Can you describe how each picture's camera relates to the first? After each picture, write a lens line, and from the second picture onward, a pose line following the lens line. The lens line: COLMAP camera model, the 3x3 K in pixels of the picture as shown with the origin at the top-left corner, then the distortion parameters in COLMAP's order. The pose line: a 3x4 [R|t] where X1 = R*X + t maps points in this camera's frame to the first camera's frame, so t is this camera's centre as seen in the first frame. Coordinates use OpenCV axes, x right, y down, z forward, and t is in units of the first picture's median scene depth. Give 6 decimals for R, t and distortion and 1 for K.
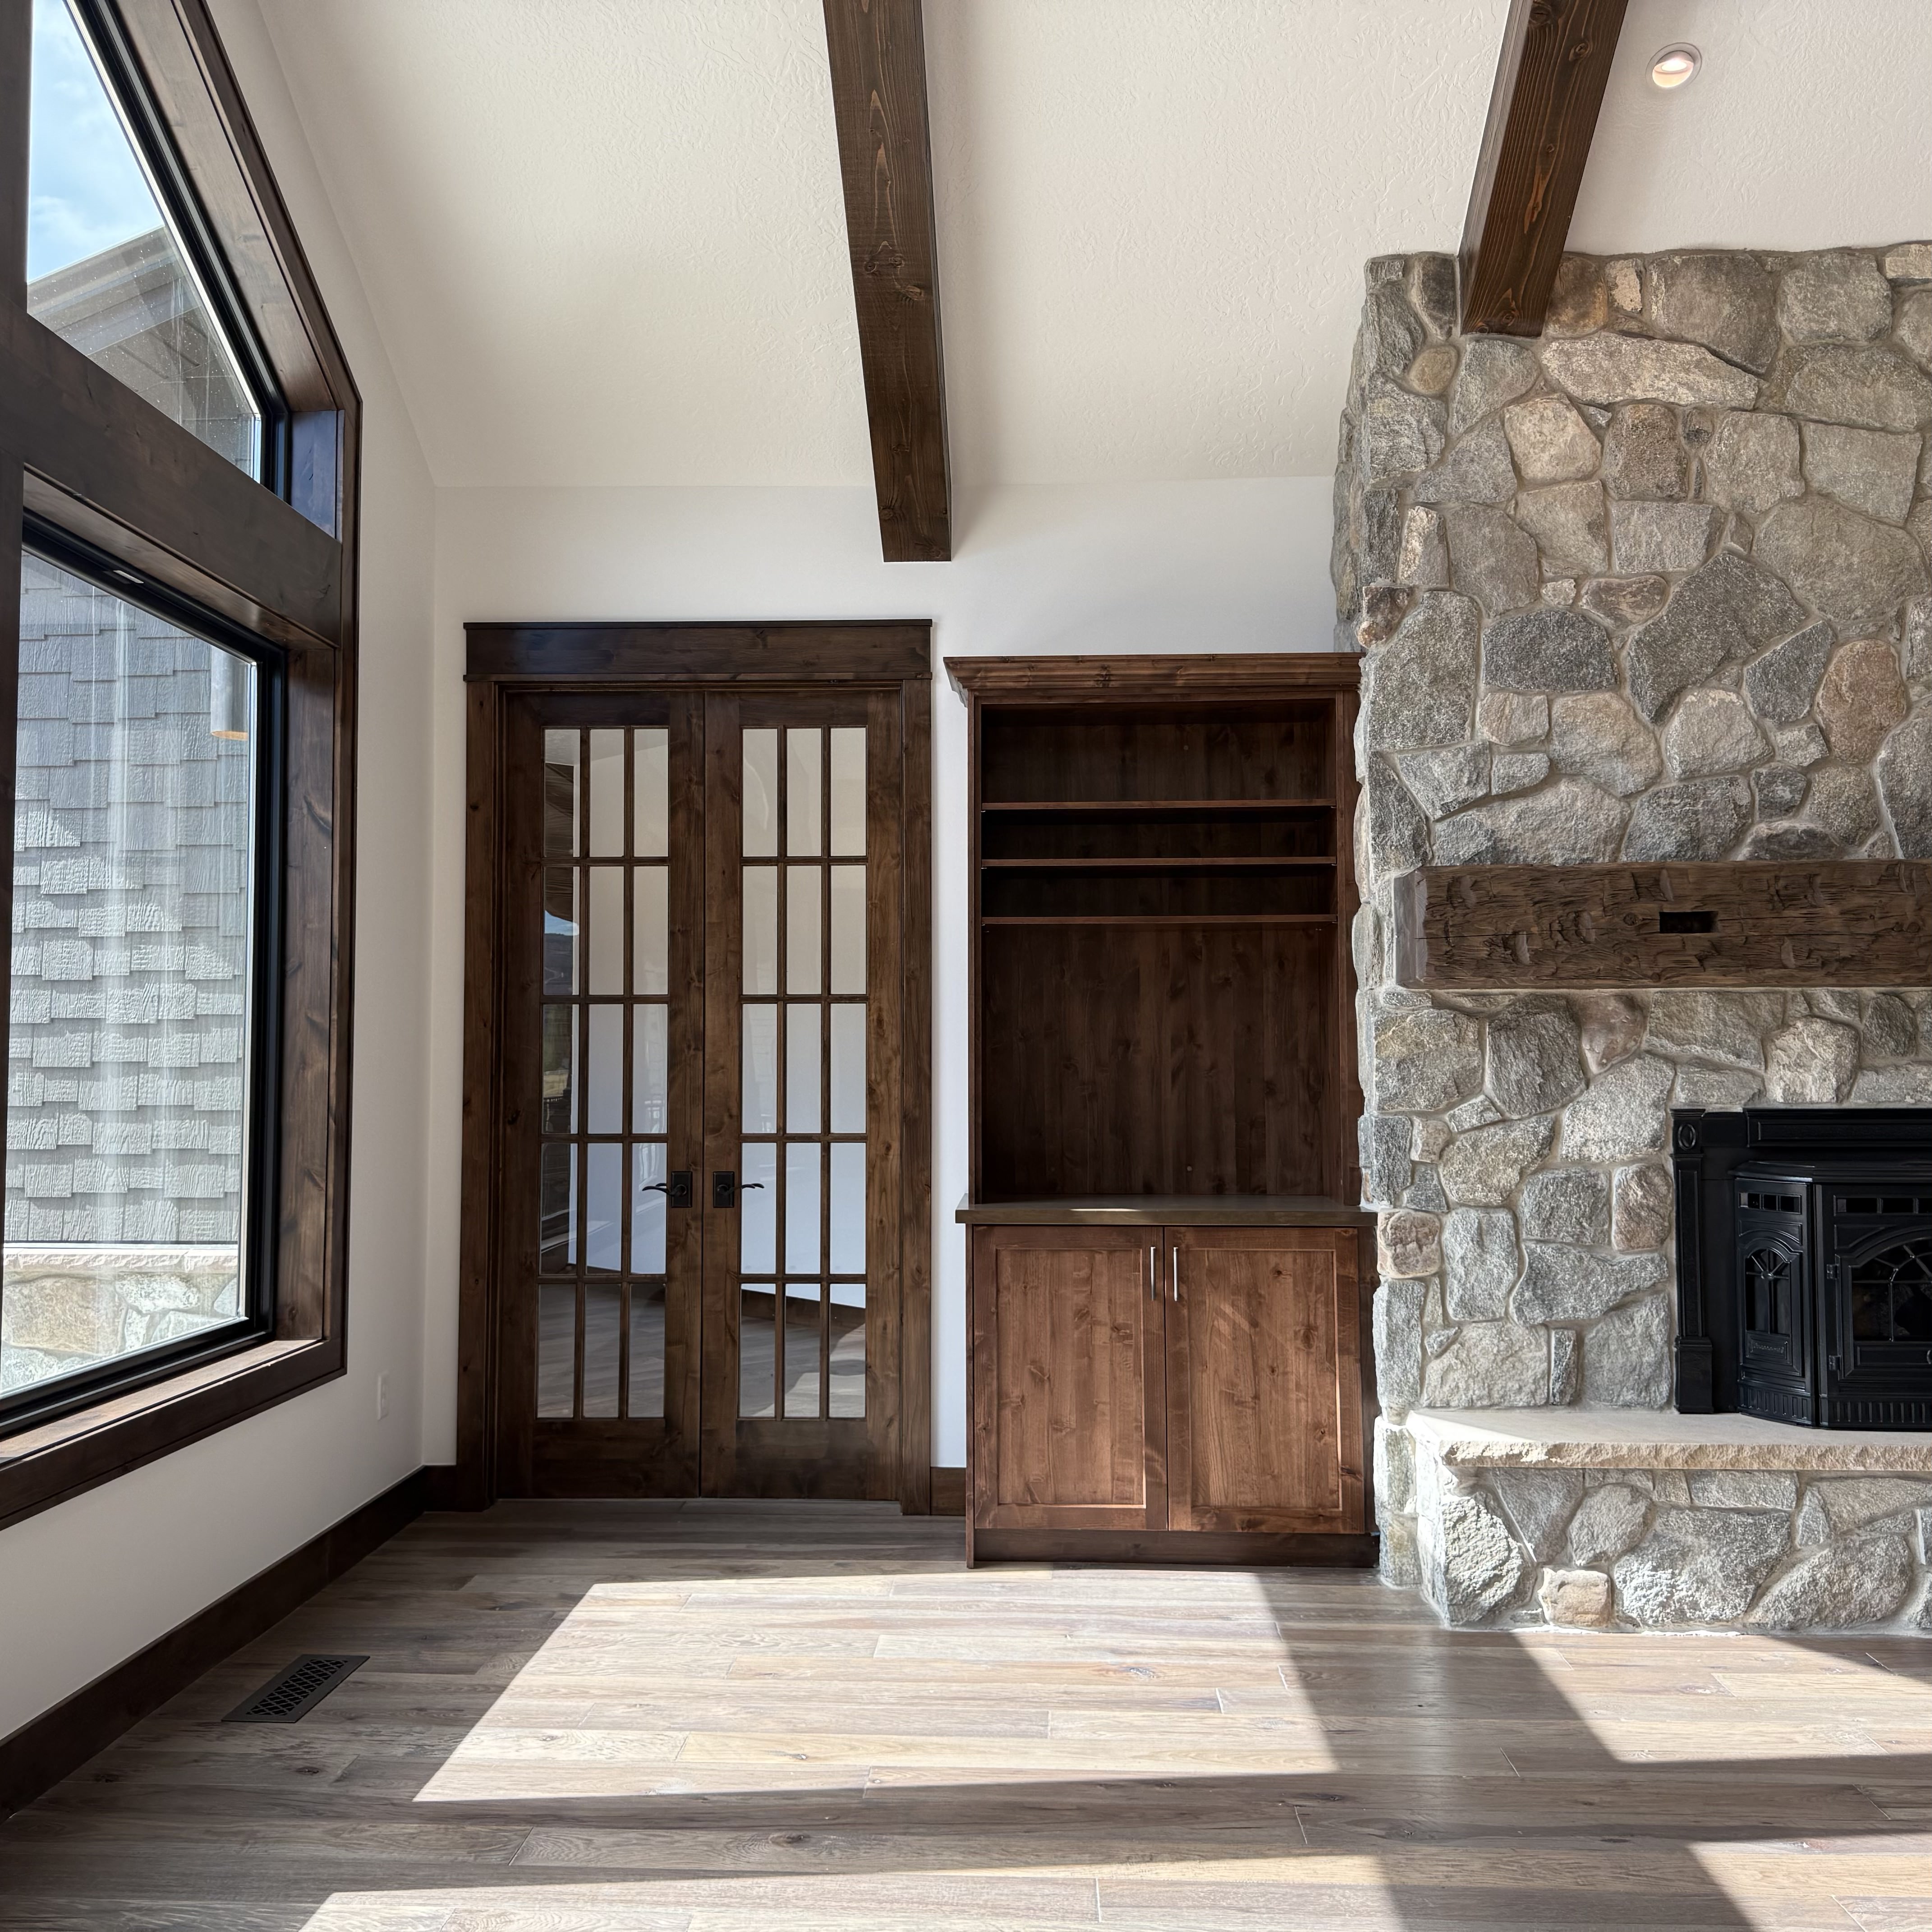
lens RADIAL K [[1805.4, 0, 966.0], [0, 1805.4, 966.0], [0, 0, 1]] dist [0.129035, -0.234718]
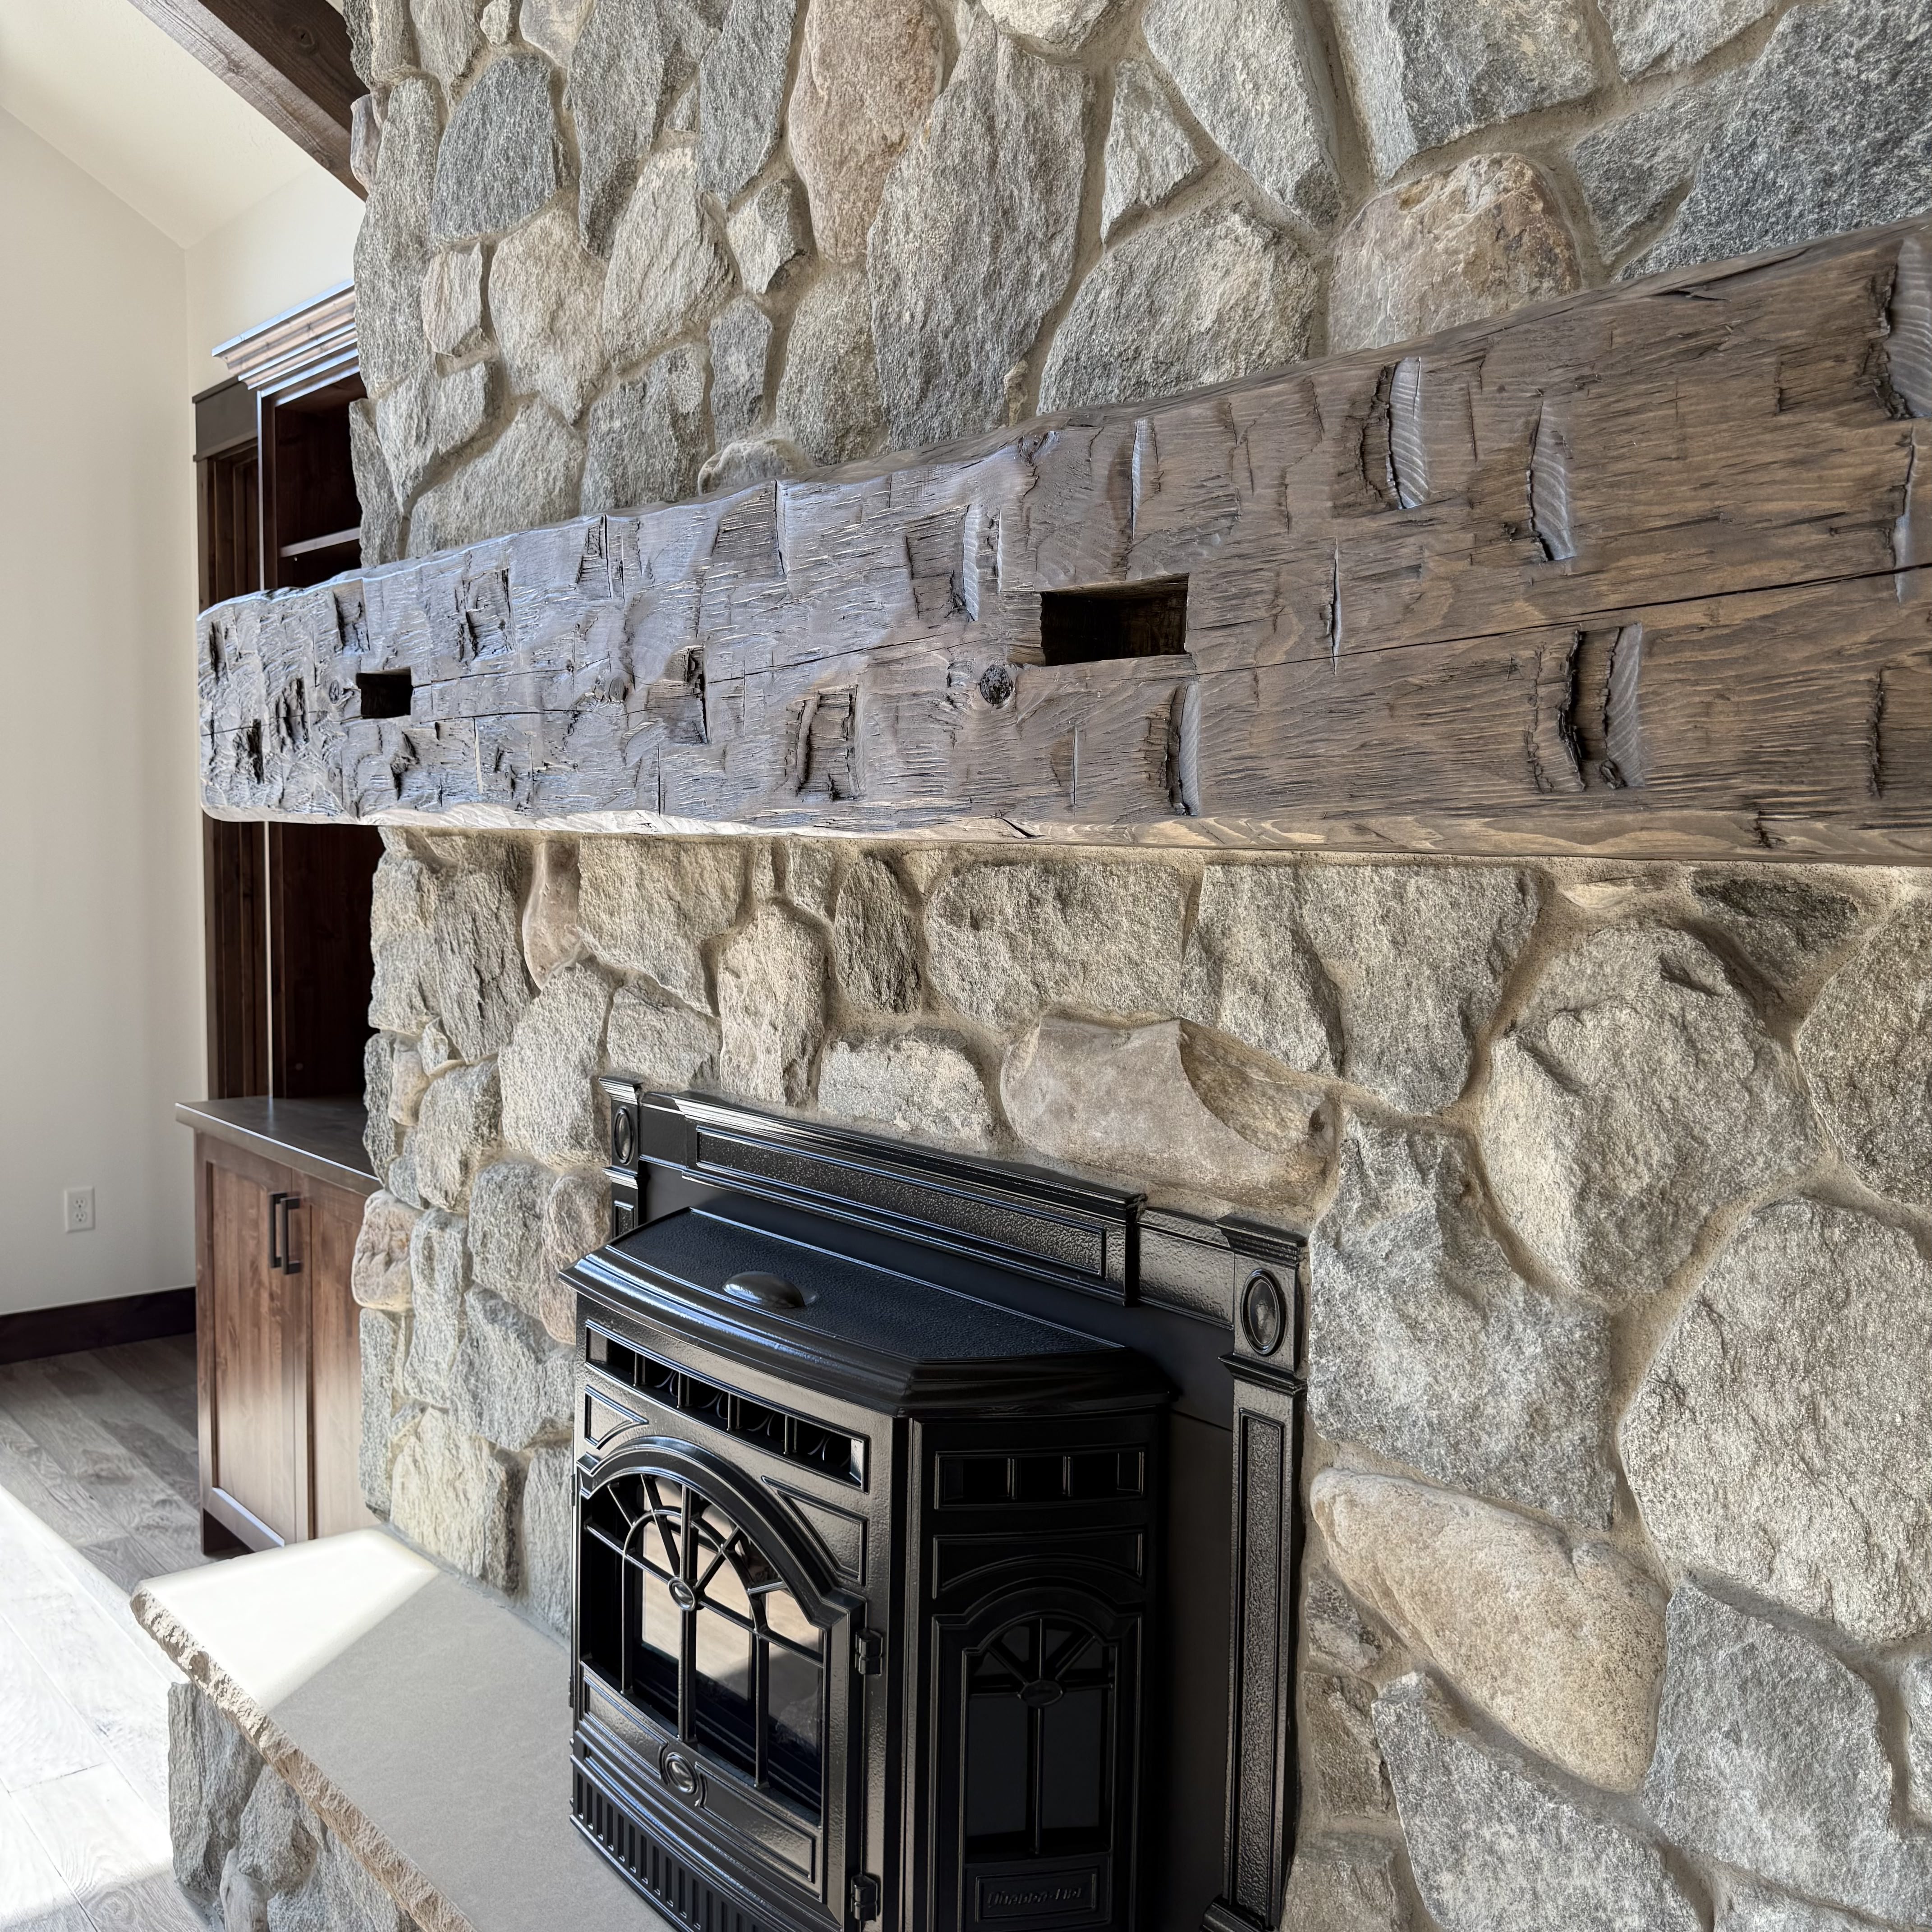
lens RADIAL K [[1805.4, 0, 966.0], [0, 1805.4, 966.0], [0, 0, 1]] dist [0.129035, -0.234718]
pose [[0.688564, 0.072076, -0.721584, 0.793060], [0.018009, 0.993042, 0.116375, -0.006009], [0.724952, -0.093127, 0.682475, 0.735943]]
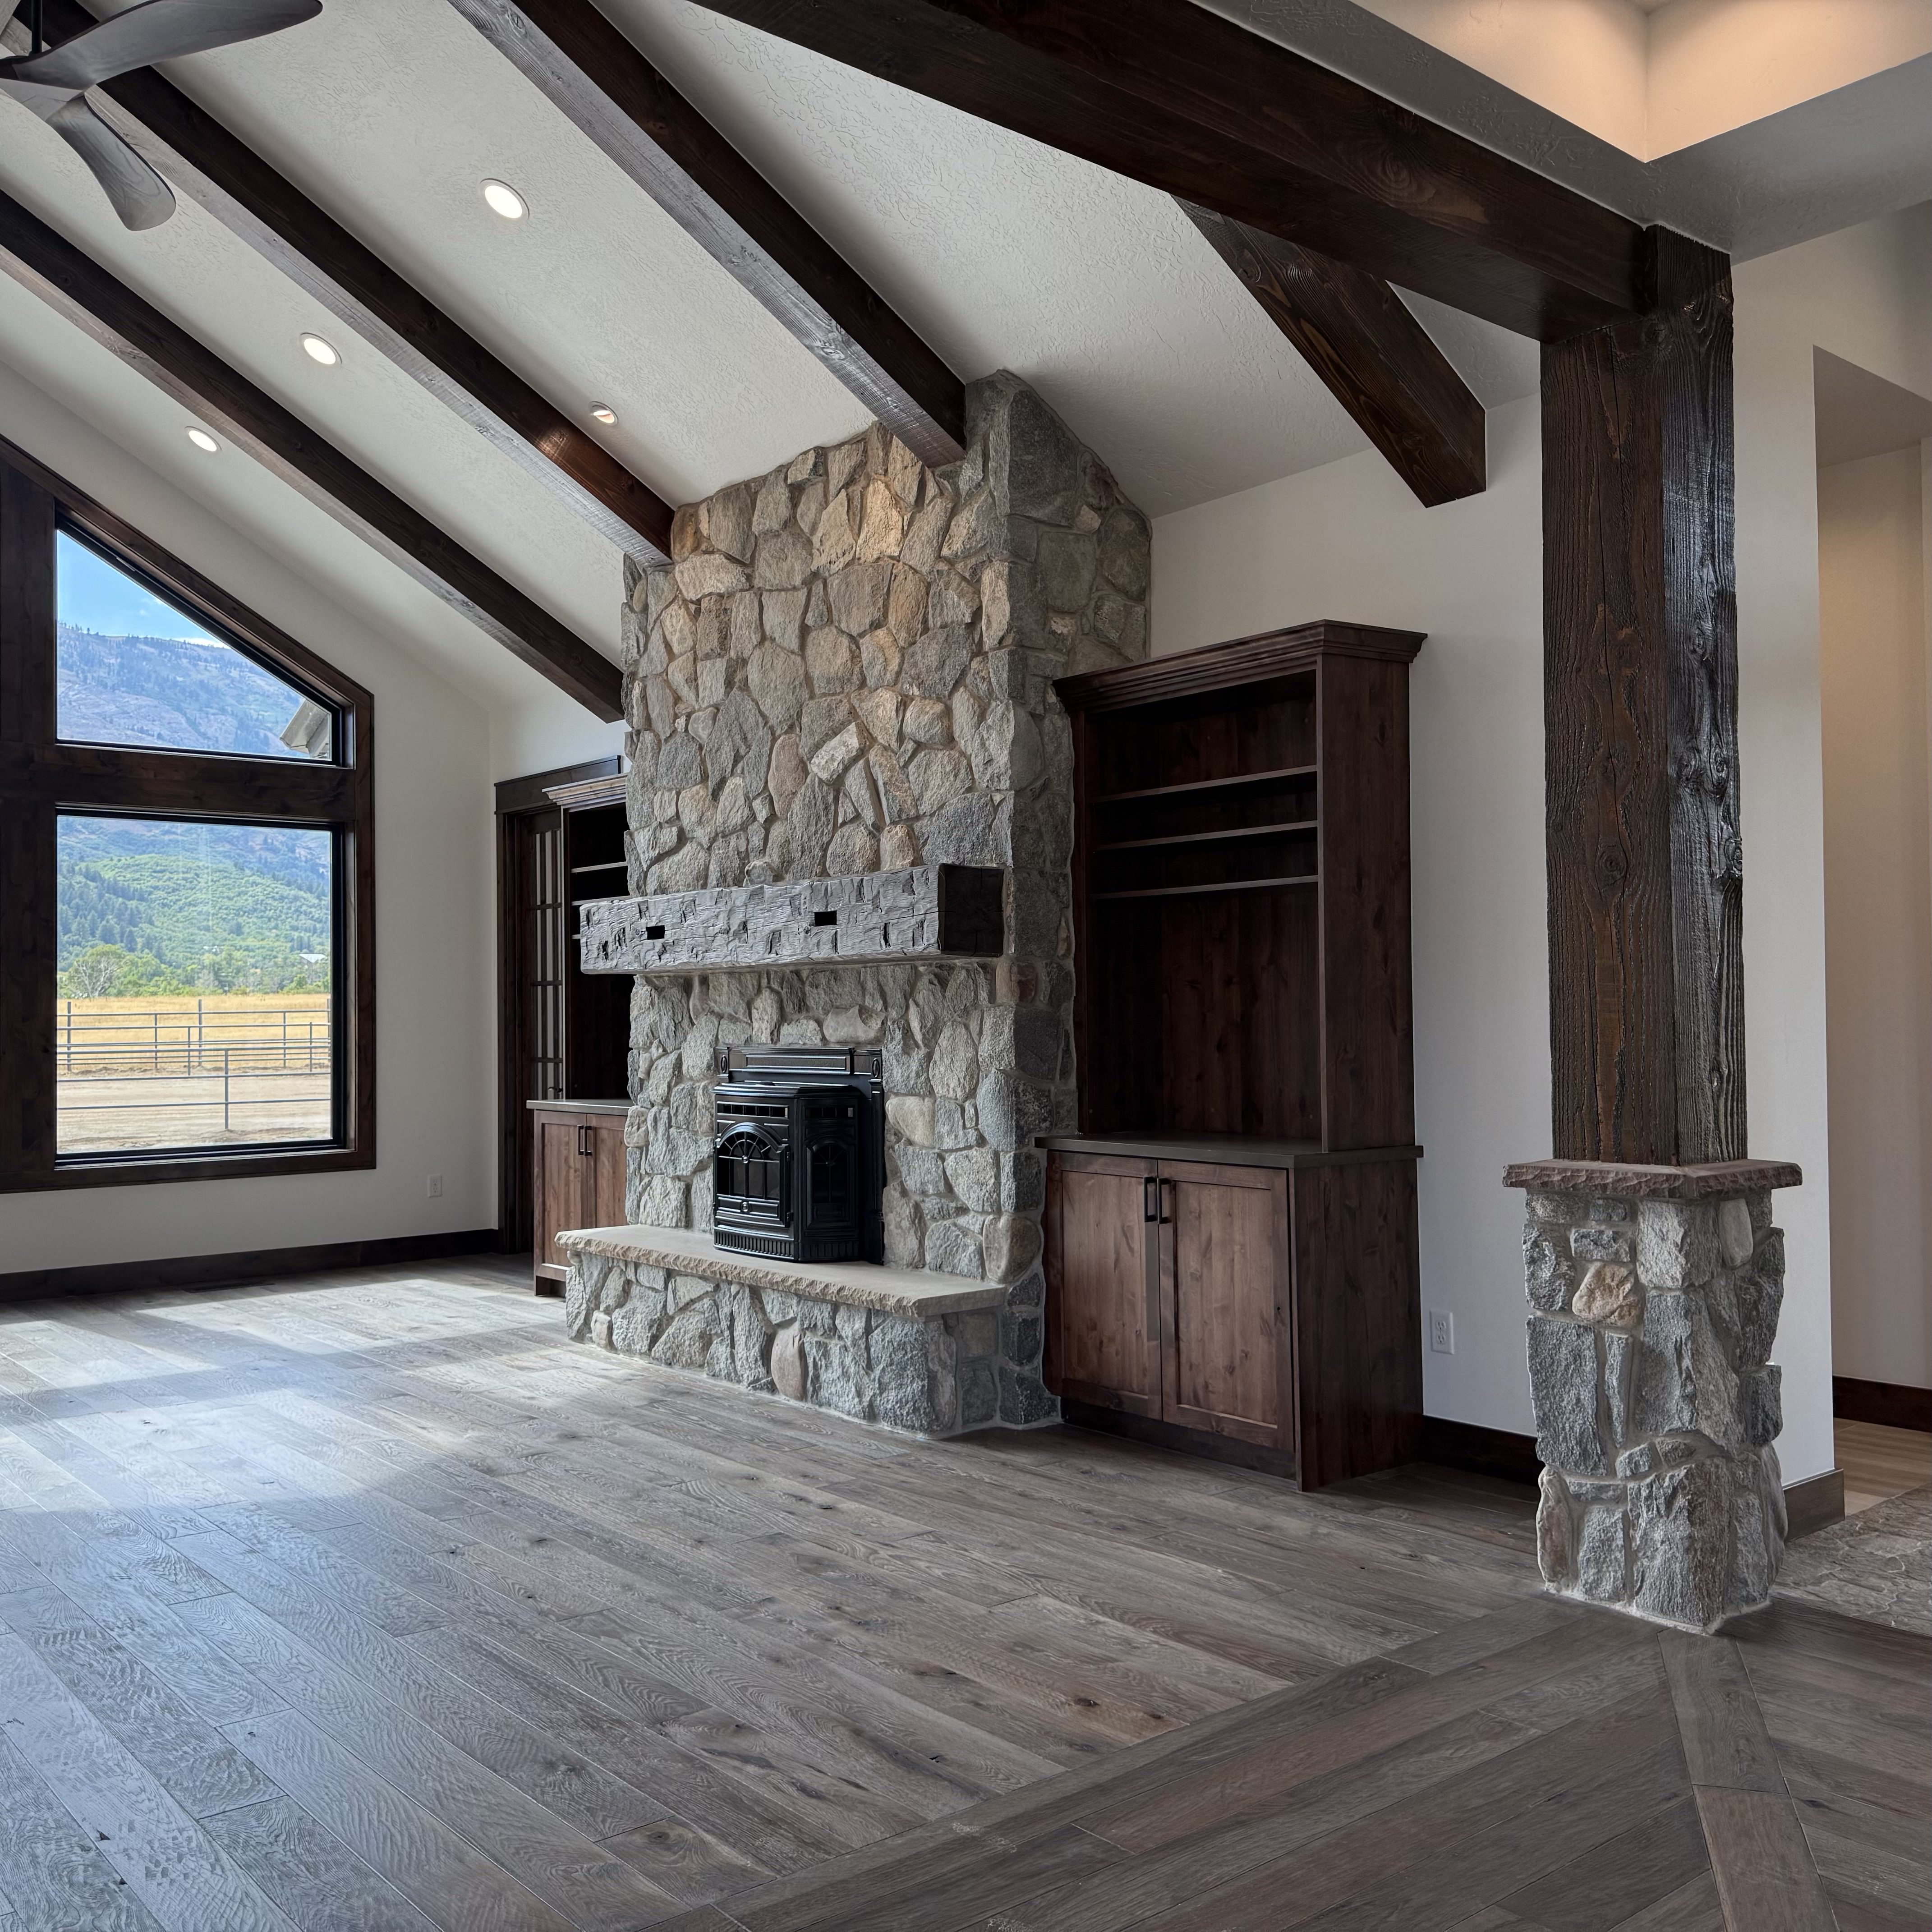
lens RADIAL K [[1805.6, 0, 971.4], [0, 1805.6, 972.3], [0, 0, 1]] dist [0.138201, -0.126701]
pose [[0.675268, -0.020249, -0.737295, 1.674193], [0.044753, 0.998906, 0.013555, 0.002228], [0.736214, -0.042149, 0.675435, 0.107008]]
